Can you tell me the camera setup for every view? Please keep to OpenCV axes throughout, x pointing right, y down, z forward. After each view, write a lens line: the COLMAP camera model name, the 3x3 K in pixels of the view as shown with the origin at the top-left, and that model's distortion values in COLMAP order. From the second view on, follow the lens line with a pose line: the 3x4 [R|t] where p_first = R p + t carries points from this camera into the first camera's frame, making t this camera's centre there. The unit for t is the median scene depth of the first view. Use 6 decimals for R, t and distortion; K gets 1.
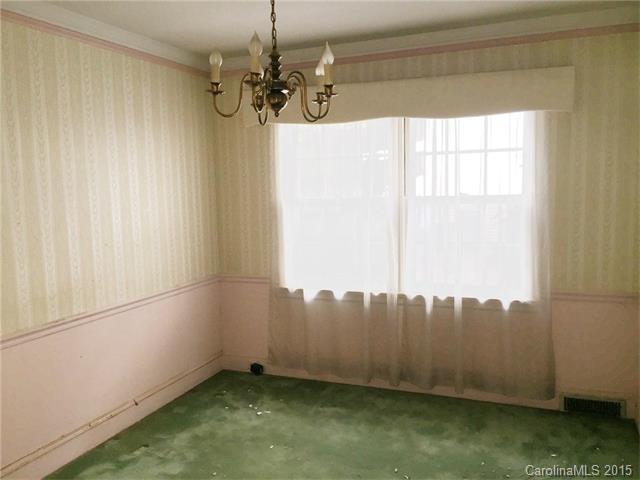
lens RADIAL K [[522.6, 0, 322.7], [0, 522.6, 240.2], [0, 0, 1]] dist [-0.034195, -0.008453]
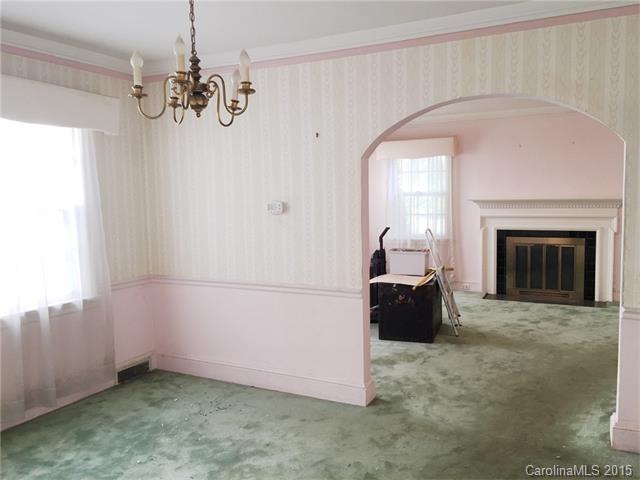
lens RADIAL K [[522.6, 0, 313.8], [0, 522.6, 237.7], [0, 0, 1]] dist [-0.034195, -0.008453]
pose [[0.086825, -0.055875, 0.994655, -0.707976], [0.113462, 0.992484, 0.045849, -0.008400], [-0.989741, 0.108874, 0.092512, 0.432050]]
